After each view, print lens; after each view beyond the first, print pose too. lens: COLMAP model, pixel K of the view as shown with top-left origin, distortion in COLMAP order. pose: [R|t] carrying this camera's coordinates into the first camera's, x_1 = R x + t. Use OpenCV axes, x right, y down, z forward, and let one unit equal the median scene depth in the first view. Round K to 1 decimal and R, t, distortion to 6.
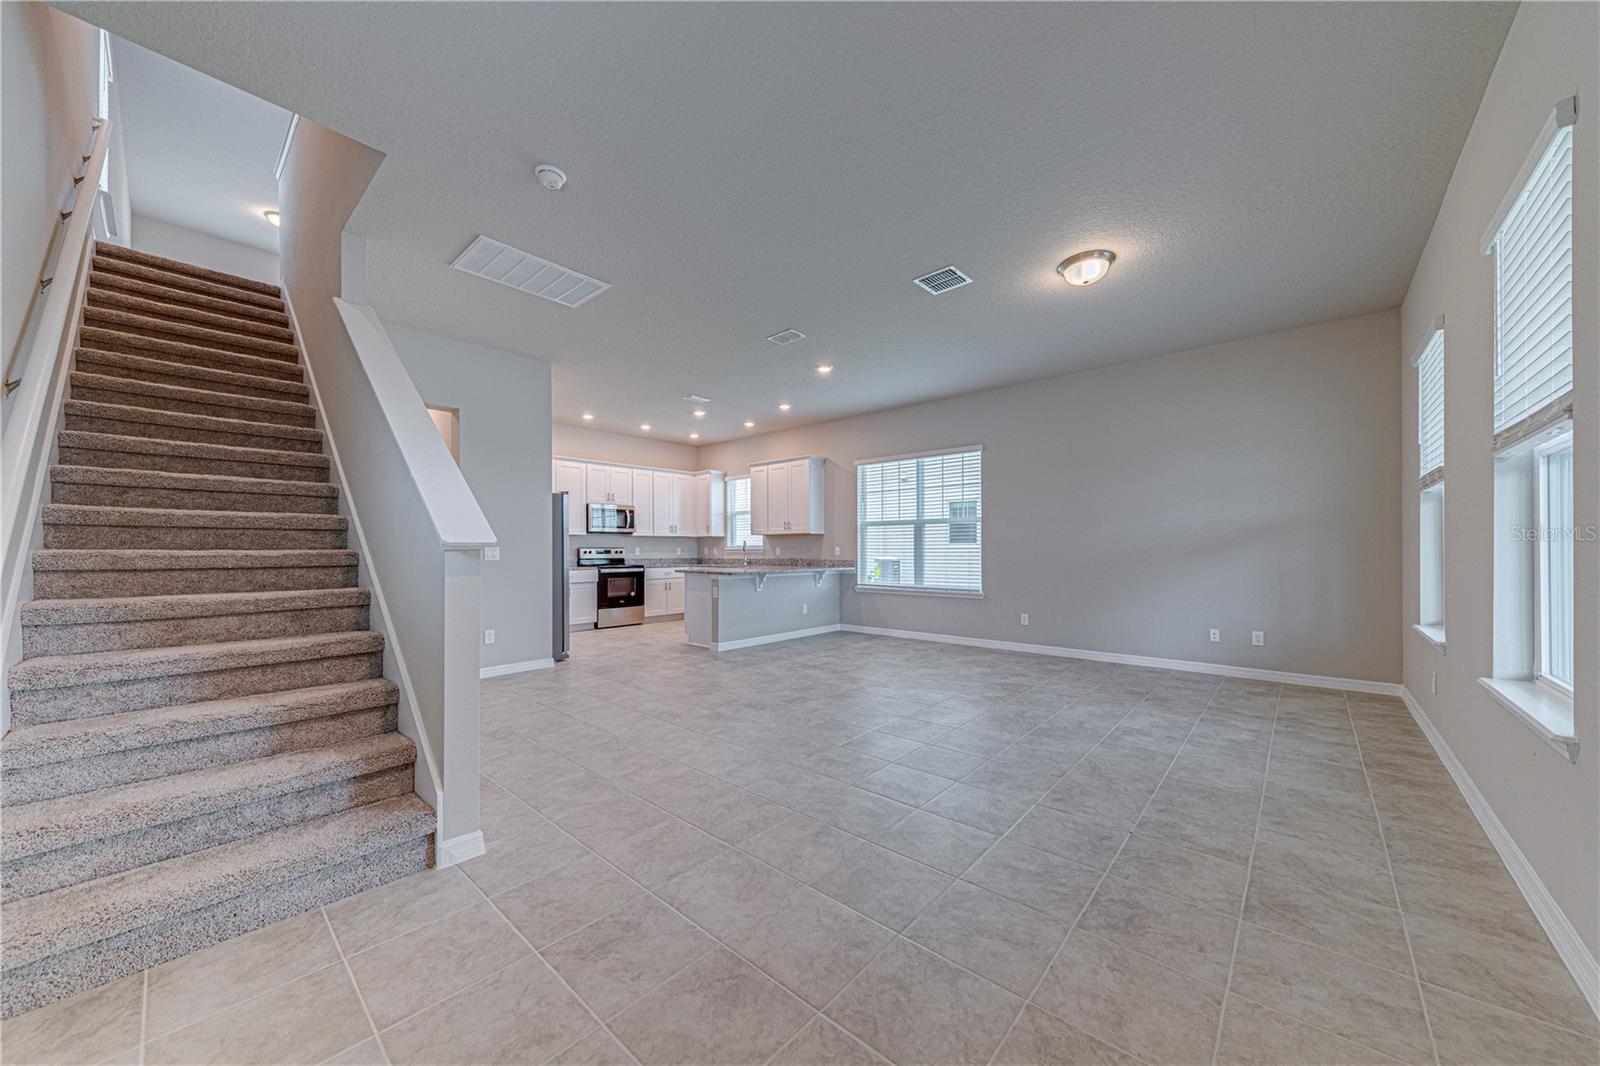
lens RADIAL K [[558.1, 0, 805.7], [0, 558.1, 543.5], [0, 0, 1]] dist [0.000470, -0.000117]
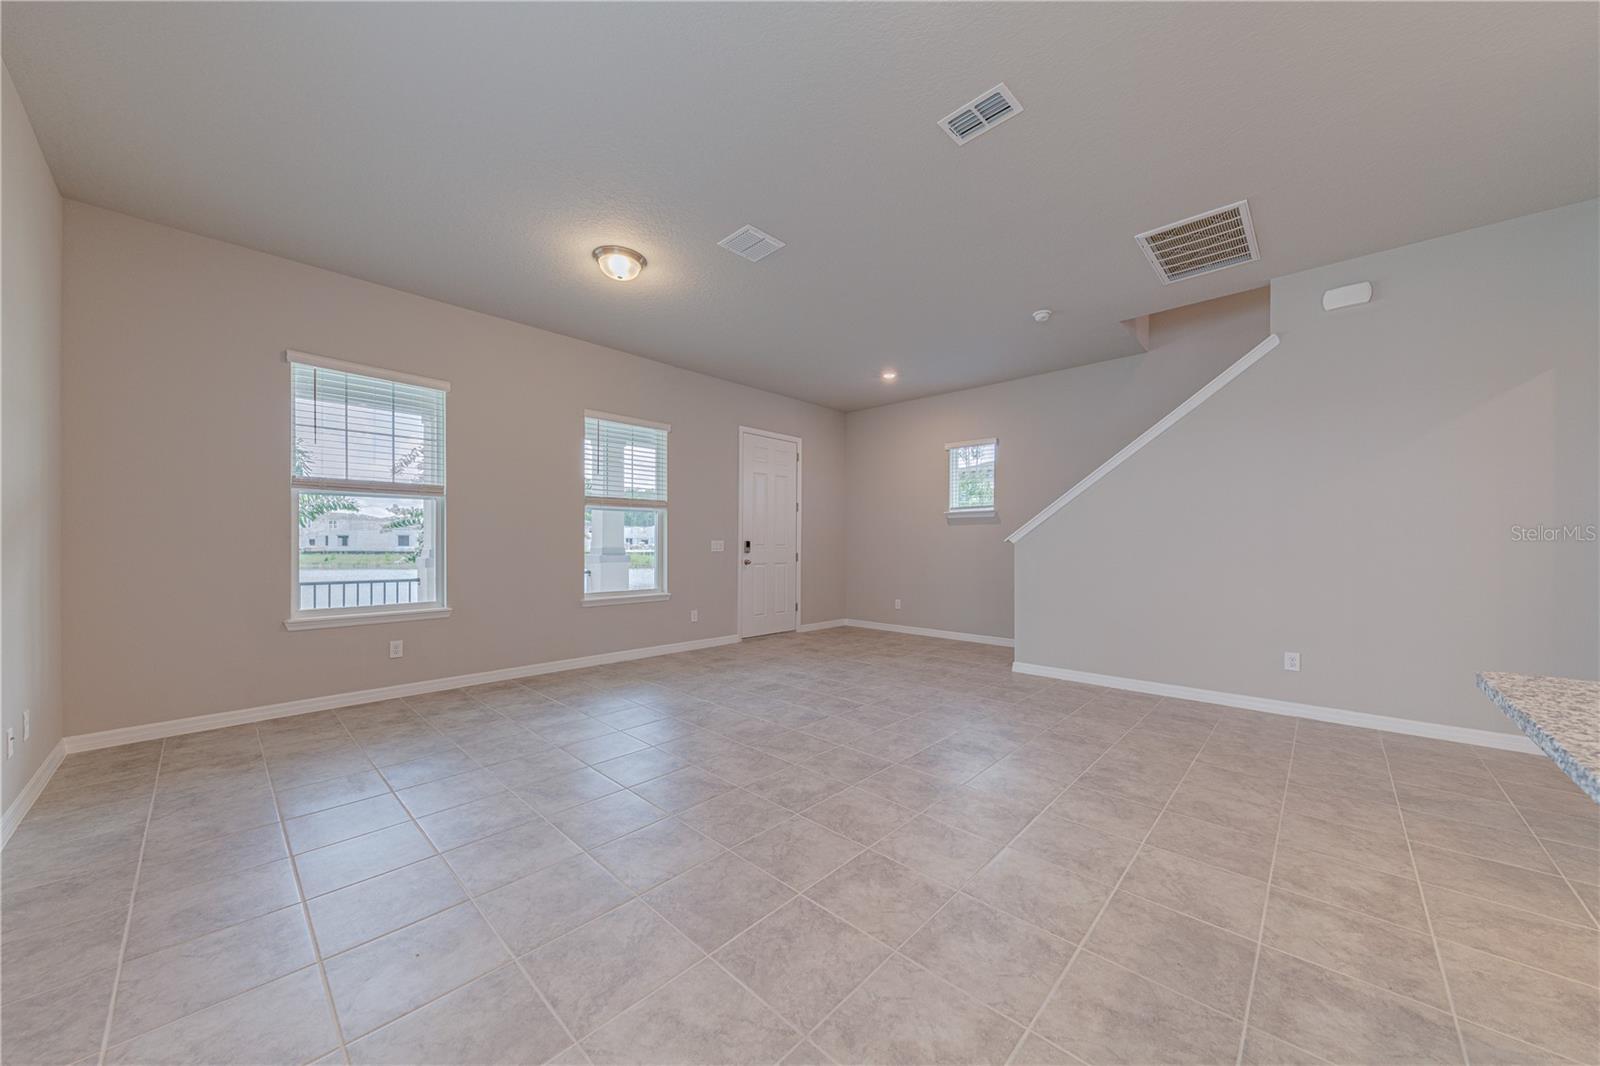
lens RADIAL K [[558.1, 0, 805.7], [0, 558.1, 543.5], [0, 0, 1]] dist [0.000470, -0.000117]
pose [[-0.999544, 0.002685, 0.030089, 0.136733], [0.002421, 0.999958, -0.008800, 0.018129], [-0.030111, -0.008723, -0.999508, 1.992197]]
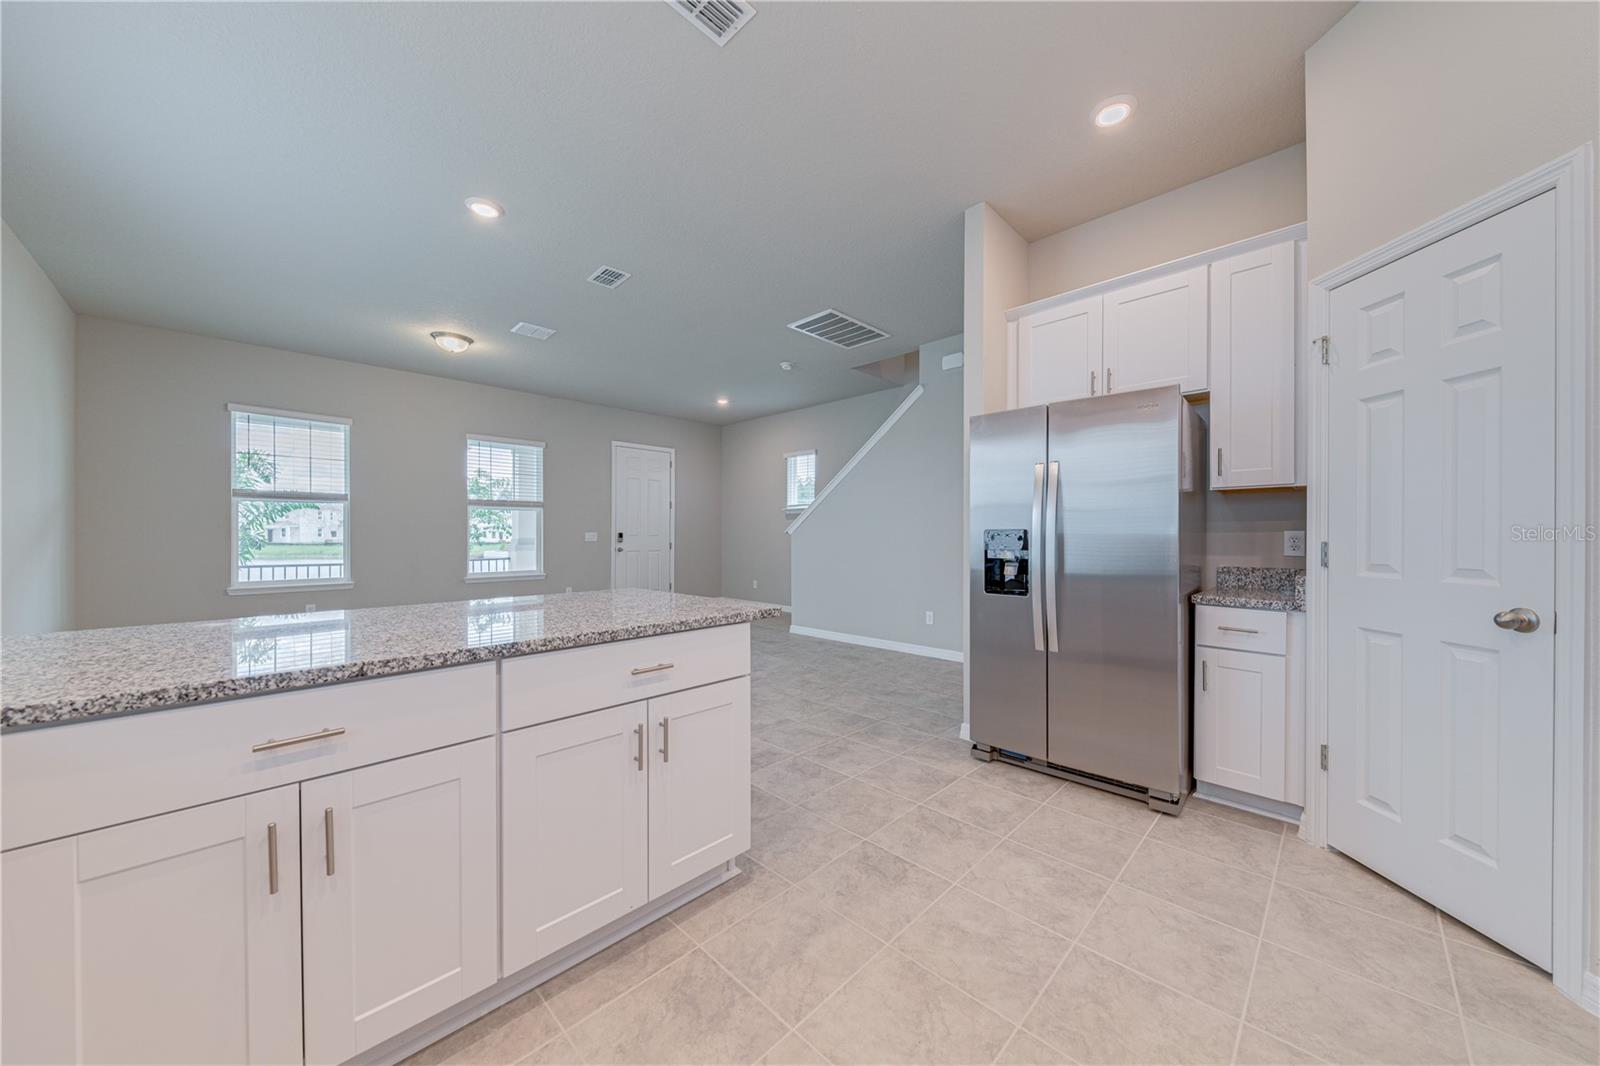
lens RADIAL K [[545.7, 0, 797.8], [0, 545.7, 537.0], [0, 0, 1]] dist [-0.002265, -0.000425]
pose [[-0.998881, 0.004480, 0.047076, -0.430712], [0.004315, 0.999984, -0.003604, 0.021611], [-0.047091, -0.003397, -0.998885, 2.354011]]
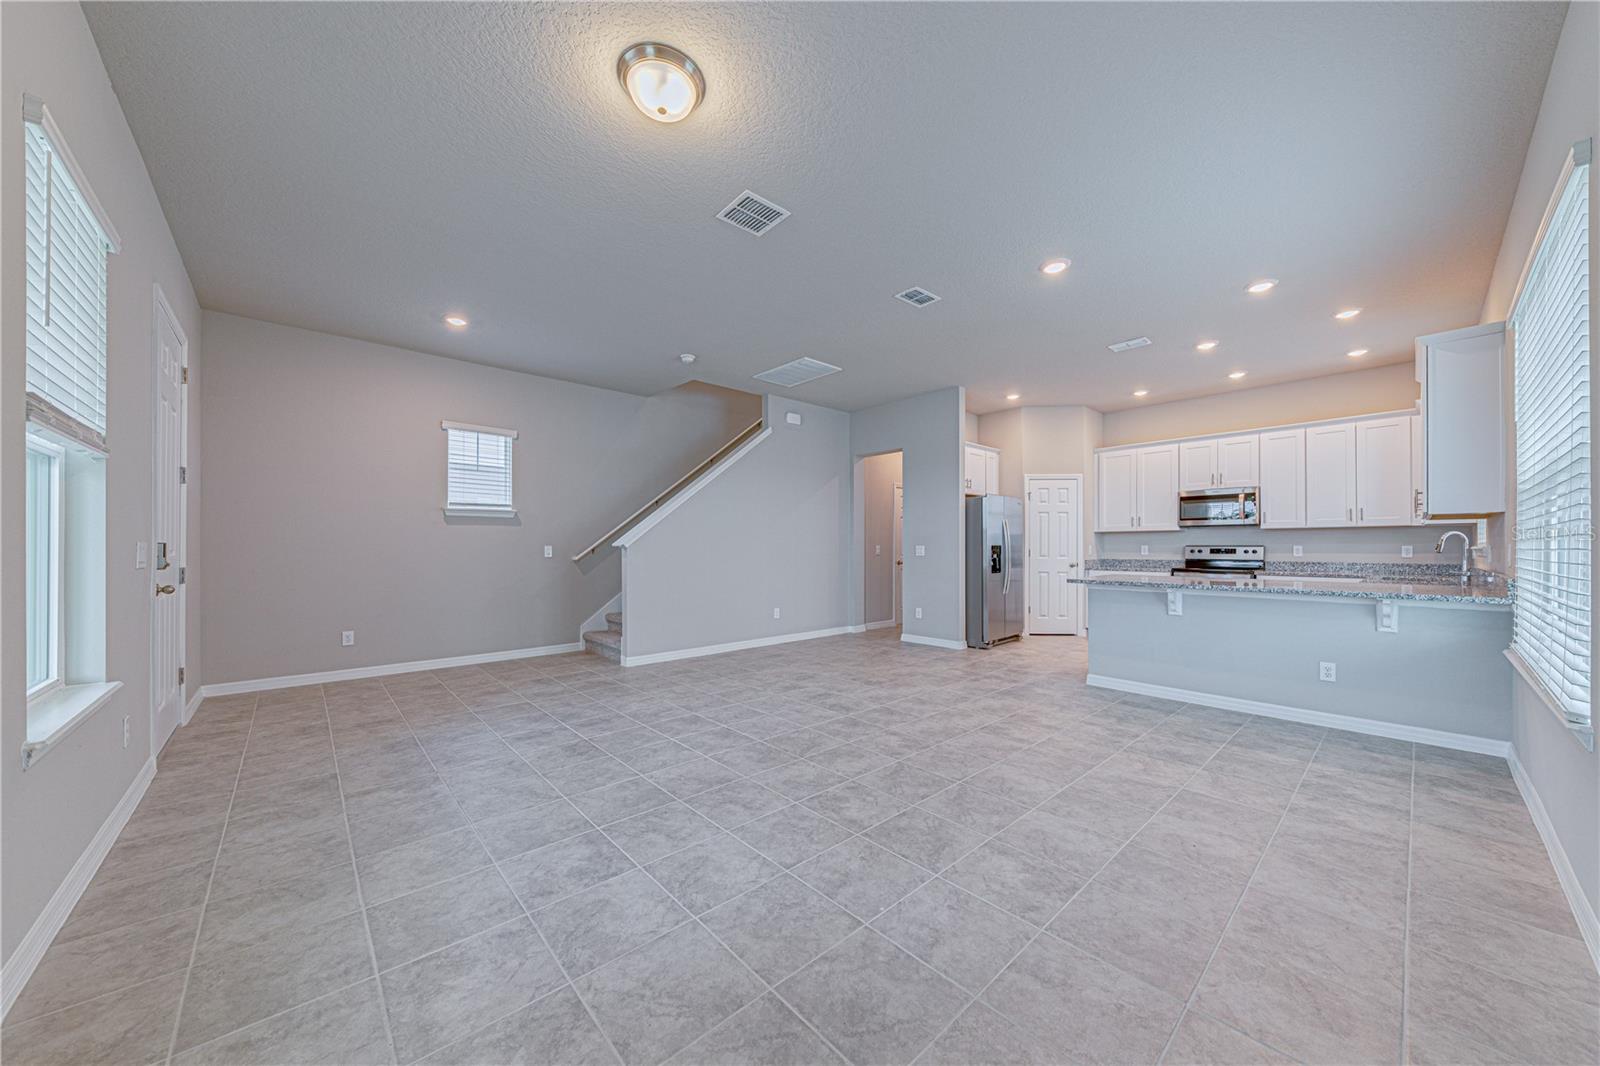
lens RADIAL K [[558.1, 0, 805.7], [0, 558.1, 543.5], [0, 0, 1]] dist [0.000470, -0.000117]
pose [[-0.100223, -0.001657, -0.994964, 1.089233], [0.008681, 0.999959, -0.002540, 0.004867], [0.994927, -0.008892, -0.100205, 1.214495]]
